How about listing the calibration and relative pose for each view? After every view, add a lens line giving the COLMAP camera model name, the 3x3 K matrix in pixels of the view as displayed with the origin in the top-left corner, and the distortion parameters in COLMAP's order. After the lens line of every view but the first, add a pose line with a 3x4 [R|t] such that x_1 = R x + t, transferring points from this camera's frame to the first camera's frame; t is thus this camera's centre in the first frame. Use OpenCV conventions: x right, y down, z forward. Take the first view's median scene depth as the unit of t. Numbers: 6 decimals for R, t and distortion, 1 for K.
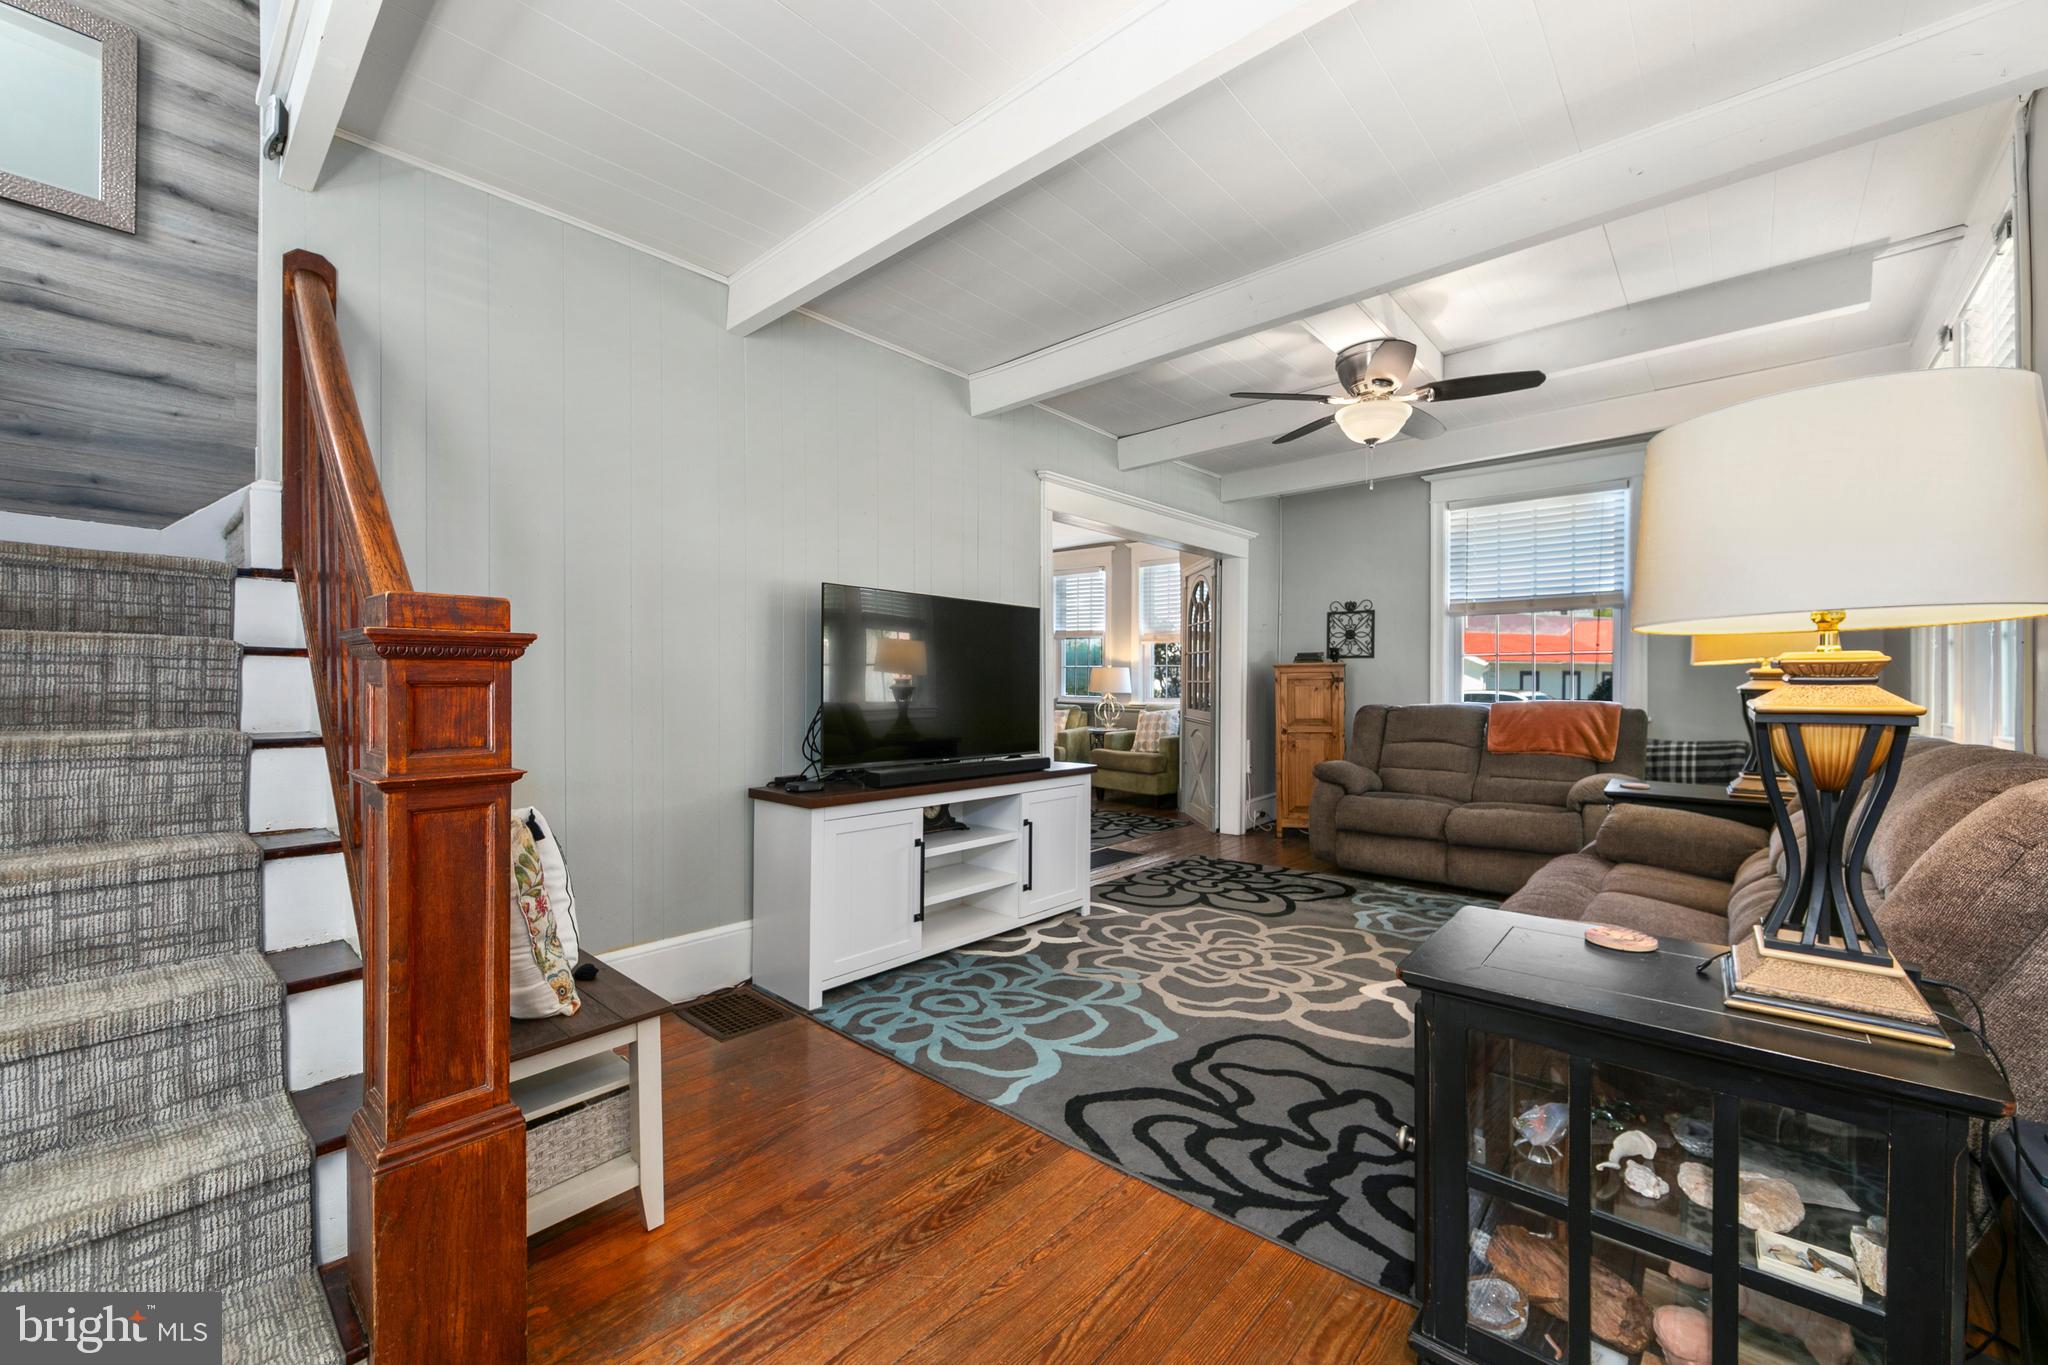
lens RADIAL K [[808.9, 0, 1031.5], [0, 808.9, 679.4], [0, 0, 1]] dist [-0.004952, 0.000544]
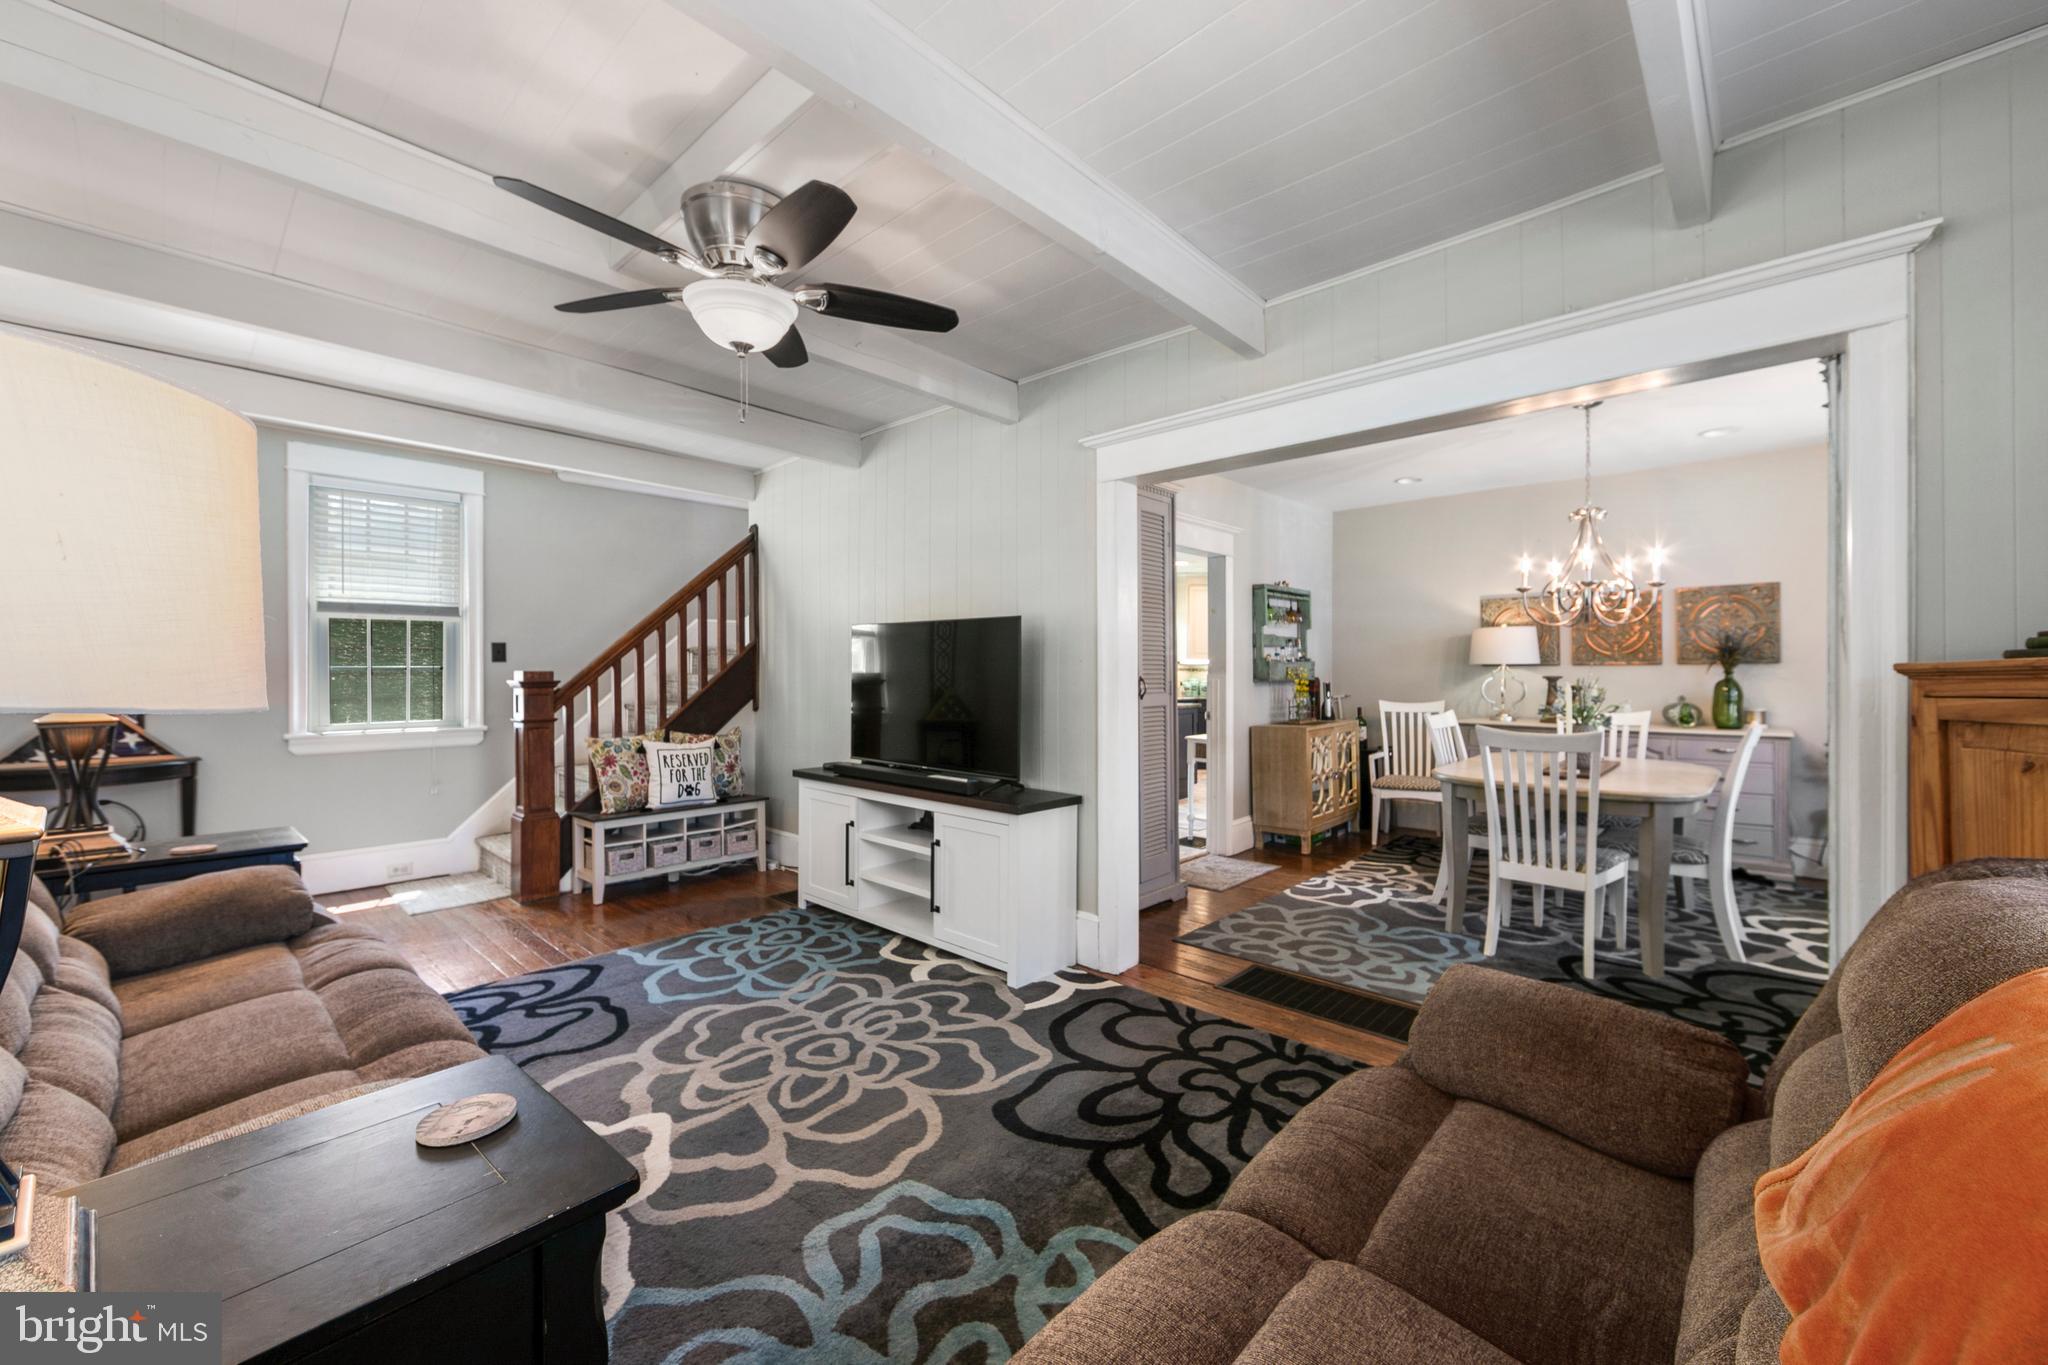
lens RADIAL K [[808.9, 0, 1023.0], [0, 808.9, 674.5], [0, 0, 1]] dist [-0.004952, 0.000544]
pose [[-0.028131, -0.000934, -0.999604, 1.124318], [0.002140, 0.999997, -0.000994, -0.028820], [0.999602, -0.002167, -0.028128, 1.318257]]
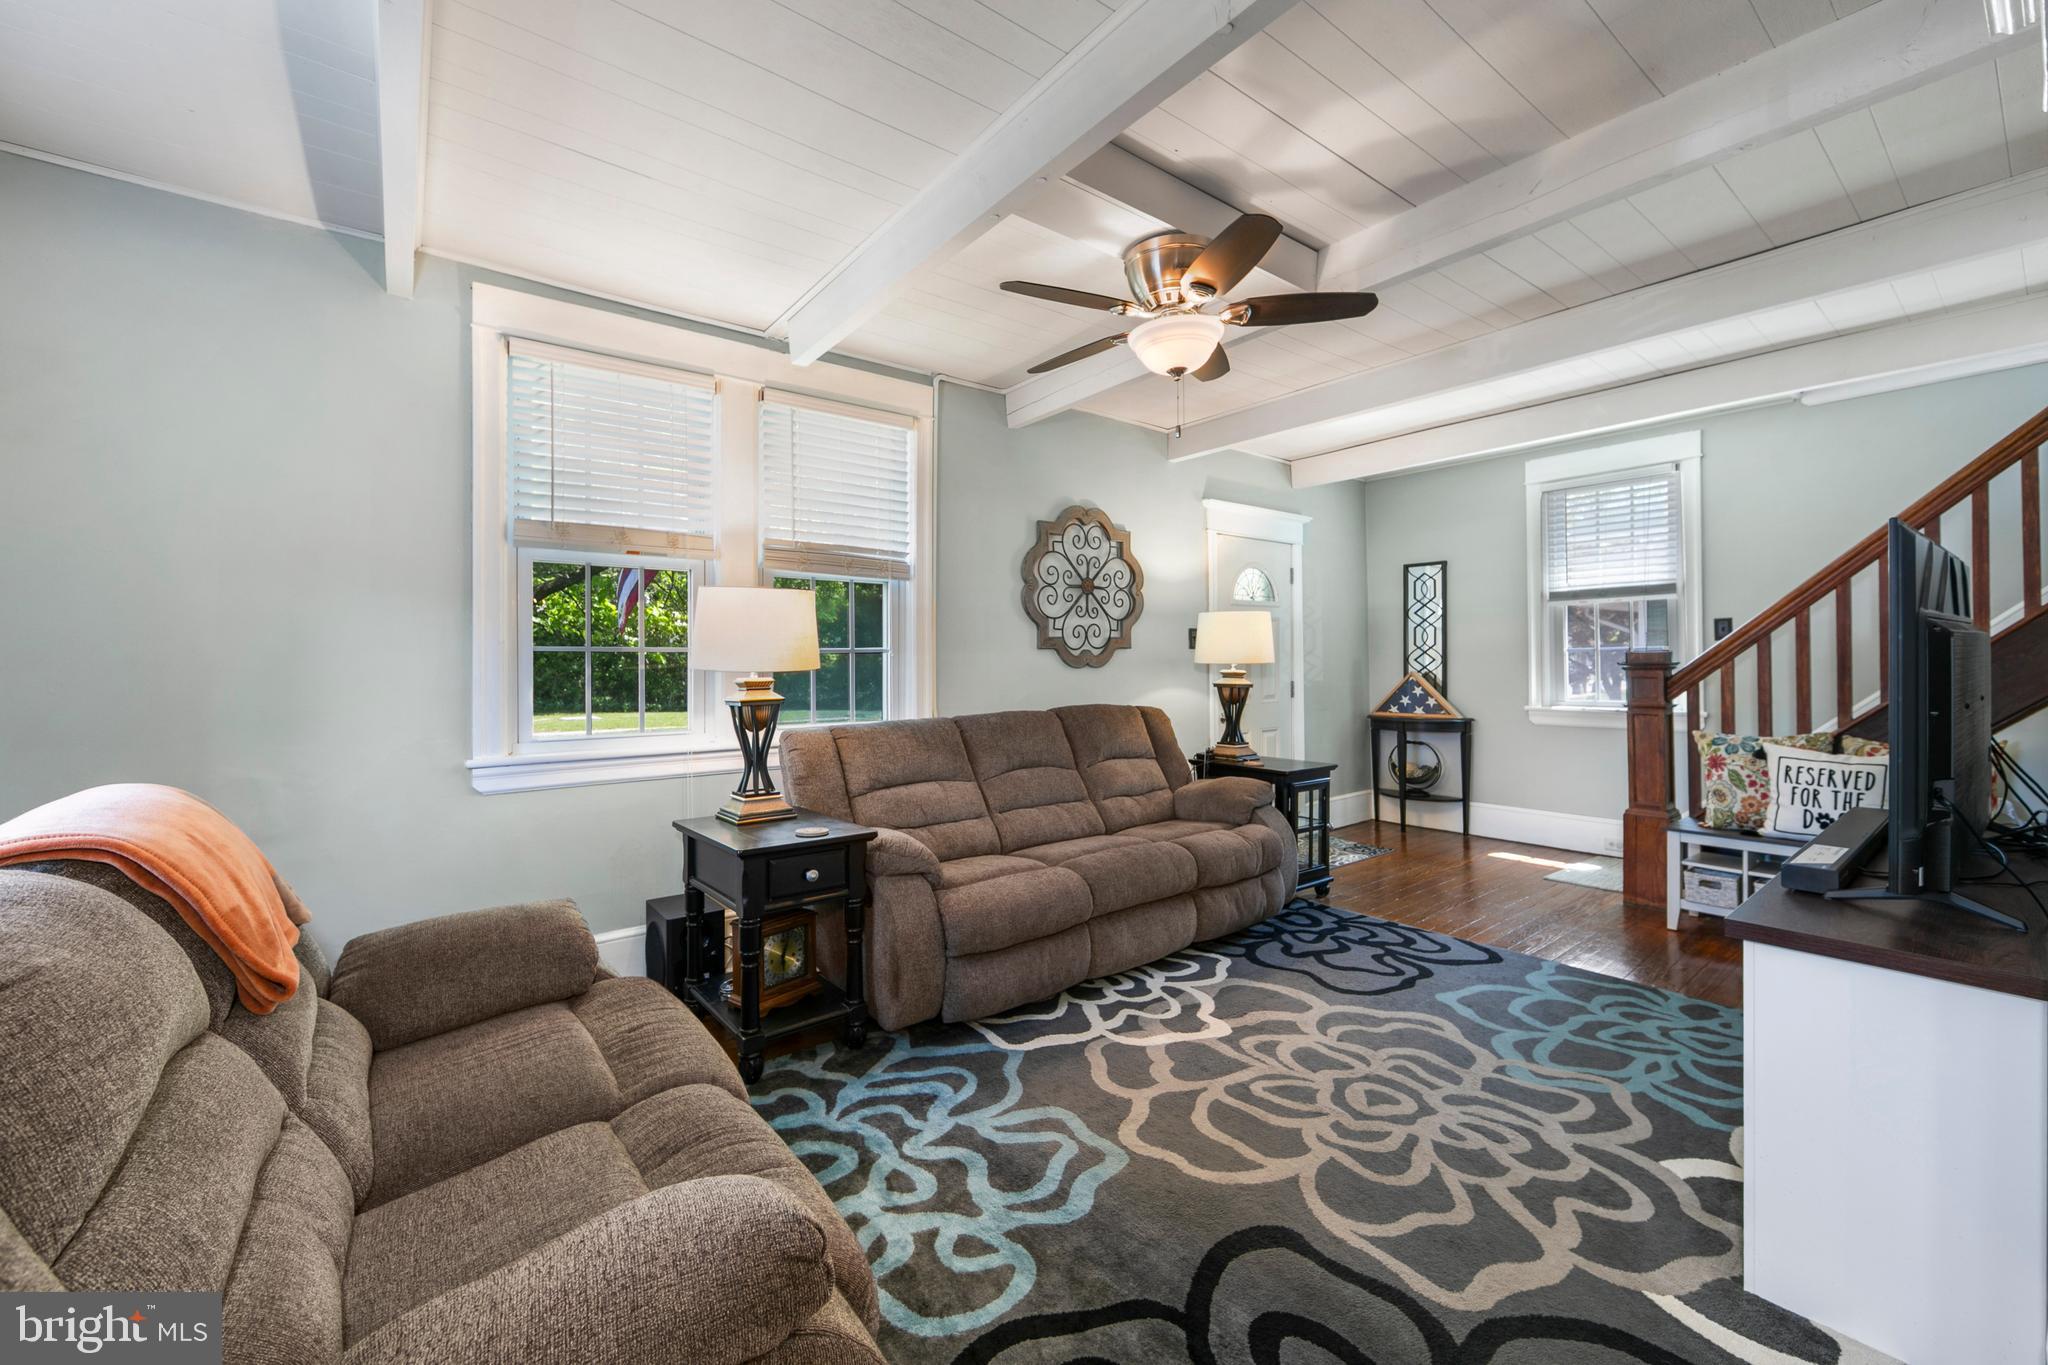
lens RADIAL K [[808.9, 0, 1036.9], [0, 808.9, 671.9], [0, 0, 1]] dist [-0.004952, 0.000544]
pose [[-0.982635, 0.005096, 0.185479, 0.435279], [0.007455, 0.999900, 0.012021, -0.028016], [-0.185400, 0.013195, -0.982575, 1.856670]]
